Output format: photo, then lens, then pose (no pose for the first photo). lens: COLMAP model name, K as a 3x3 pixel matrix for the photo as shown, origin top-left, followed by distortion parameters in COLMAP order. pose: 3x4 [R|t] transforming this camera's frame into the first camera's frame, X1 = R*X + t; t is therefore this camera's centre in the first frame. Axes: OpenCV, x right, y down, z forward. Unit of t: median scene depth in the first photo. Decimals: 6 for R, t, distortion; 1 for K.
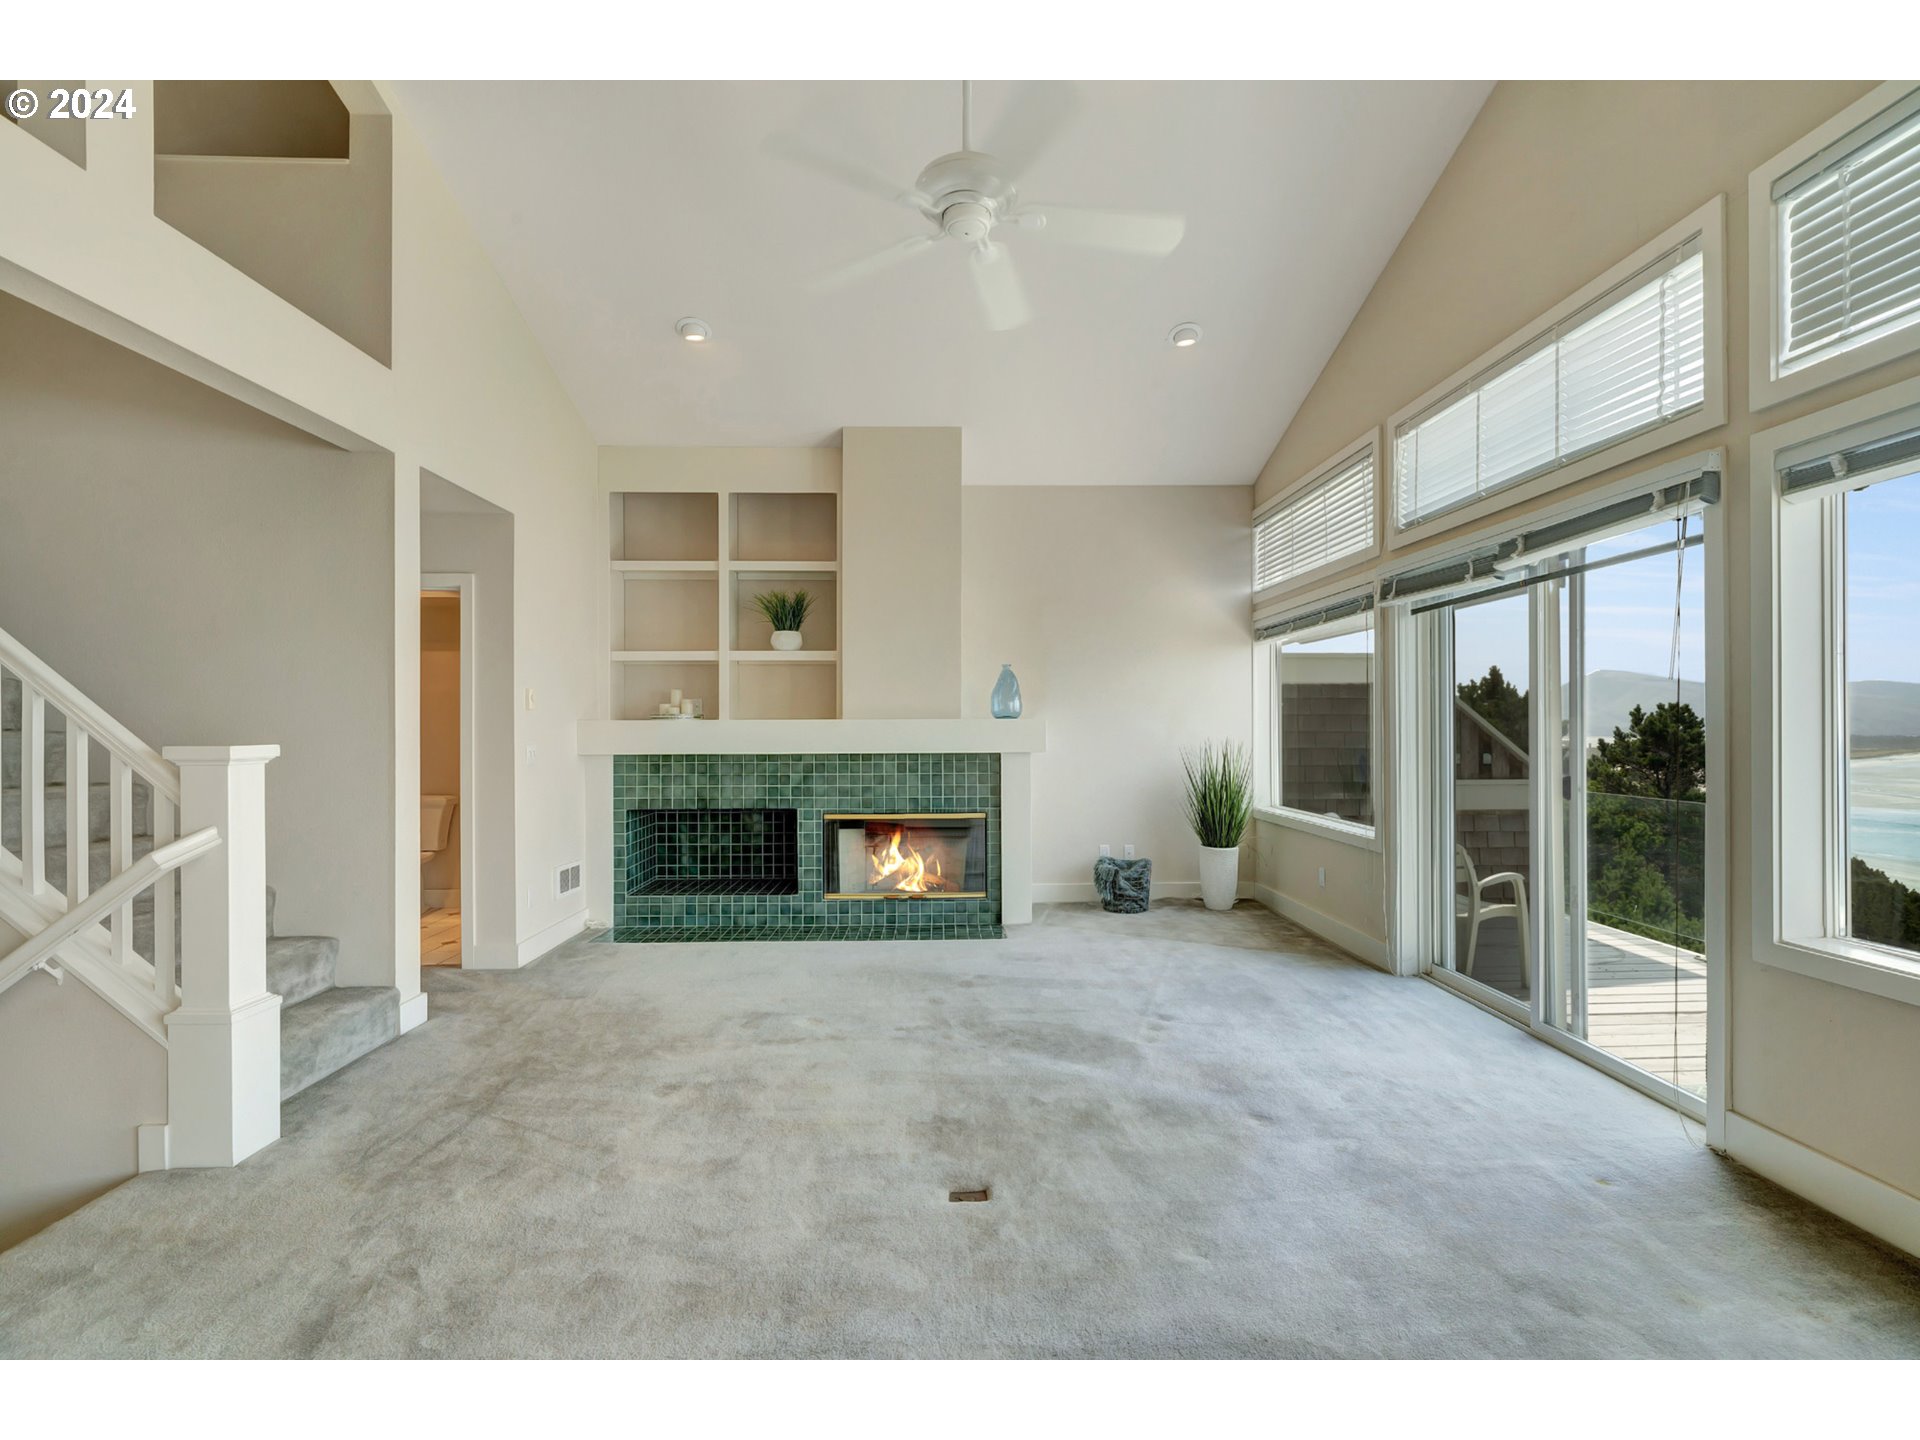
lens RADIAL K [[870.5, 0, 953.6], [0, 870.5, 725.8], [0, 0, 1]] dist [0.000379, -0.001029]
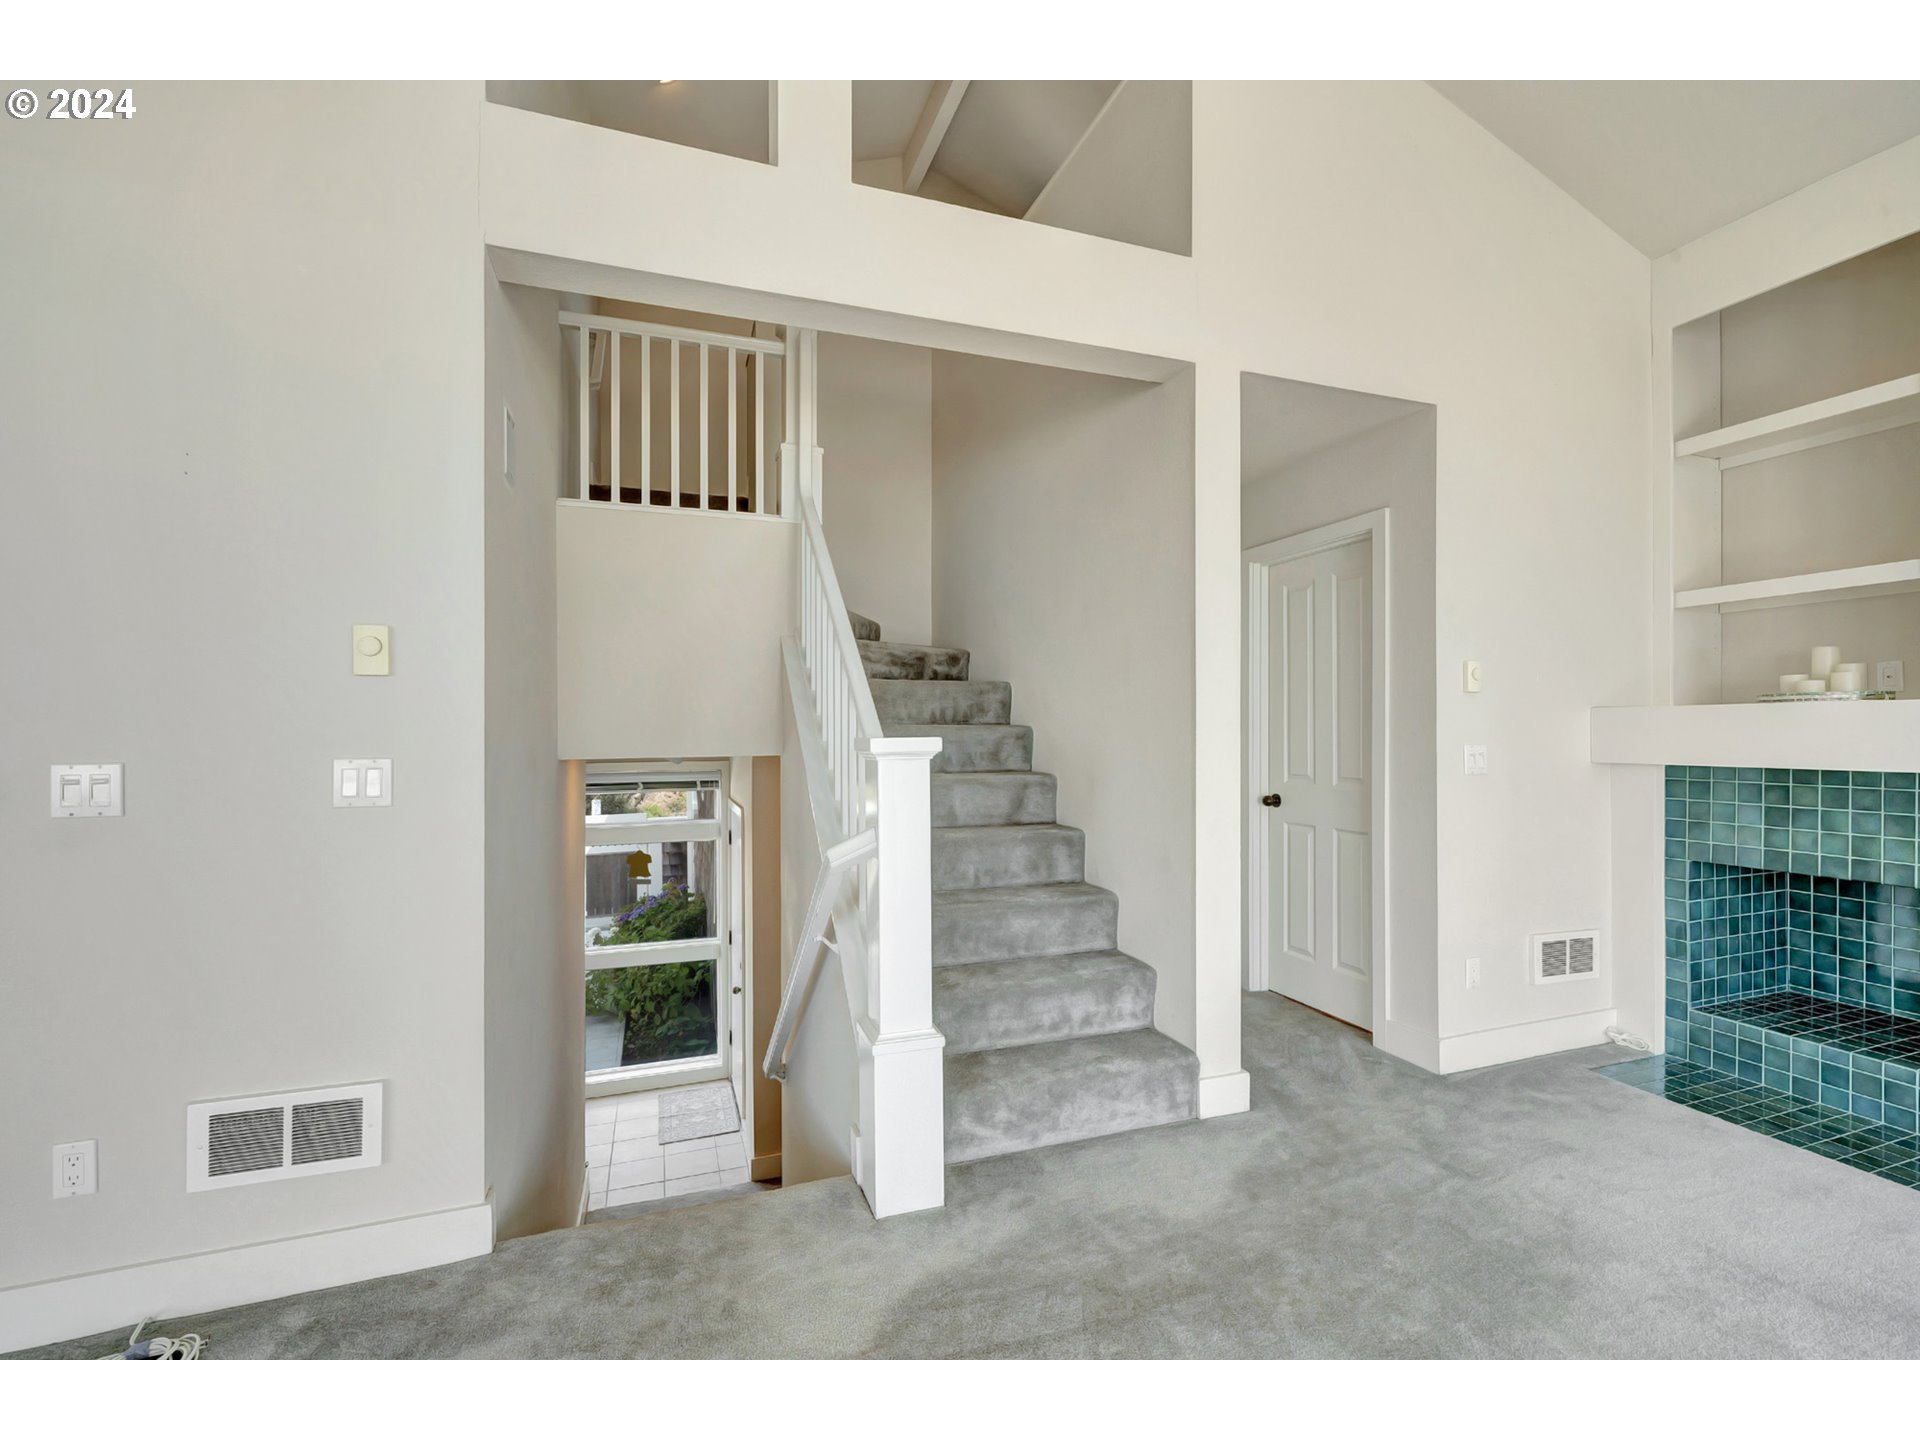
lens RADIAL K [[835.0, 0, 973.7], [0, 835.0, 731.3], [0, 0, 1]] dist [0.001874, -0.000070]
pose [[0.321502, 0.004504, -0.946898, -0.002307], [0.003986, 0.999973, 0.006110, 0.006579], [0.946901, -0.005739, 0.321475, 0.463326]]
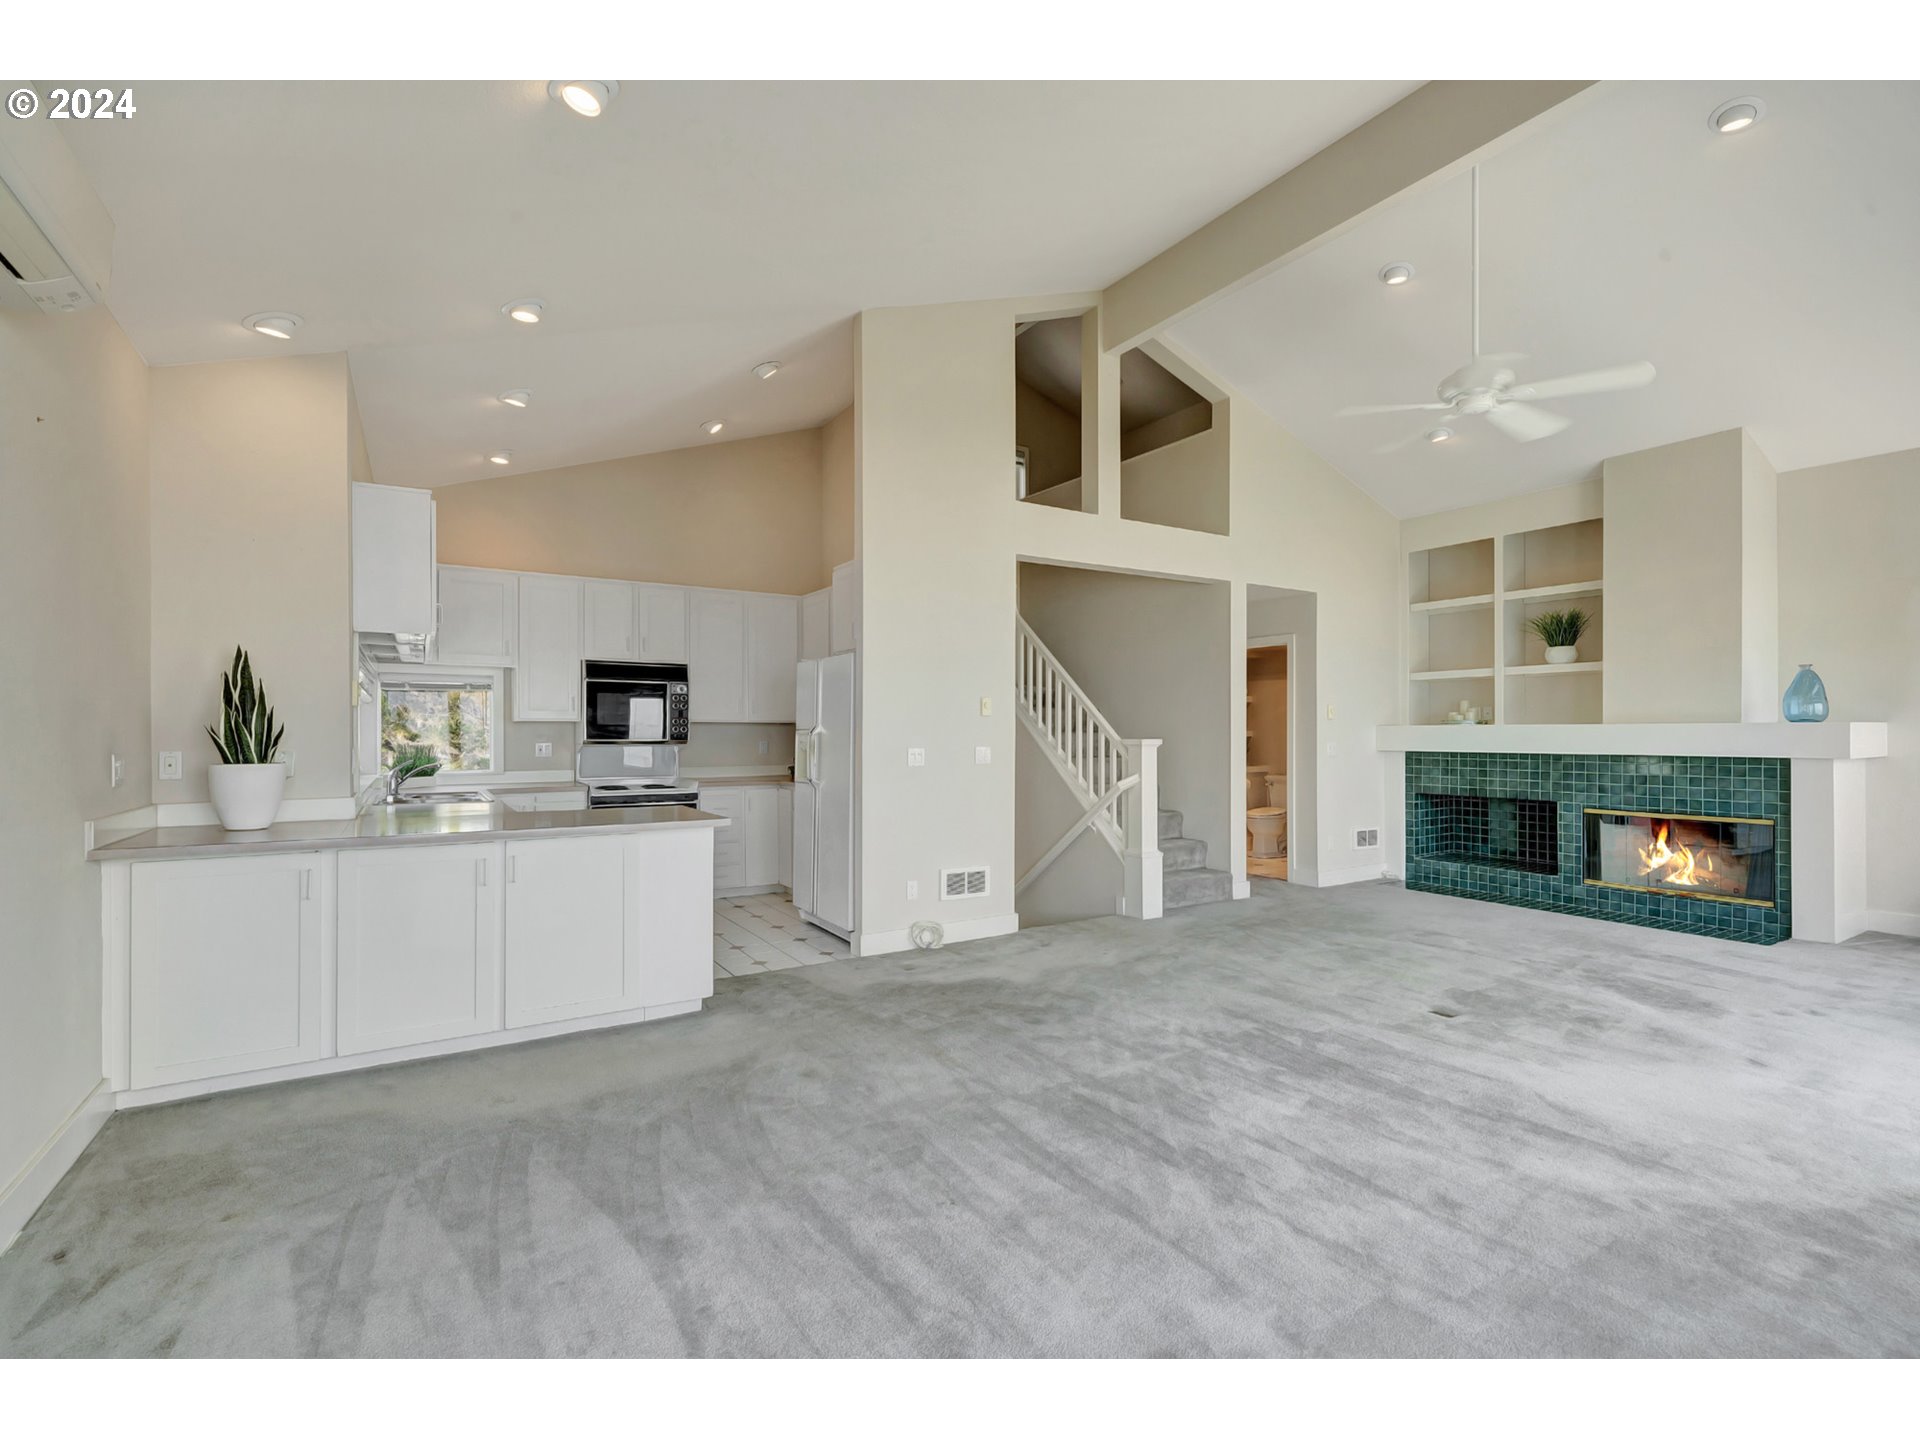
lens RADIAL K [[870.5, 0, 965.3], [0, 870.5, 728.4], [0, 0, 1]] dist [0.000379, -0.001029]
pose [[0.509249, -0.001000, -0.860619, 0.524496], [0.001787, 0.999998, -0.000104, -0.003819], [0.860618, -0.001485, 0.509250, -0.333906]]
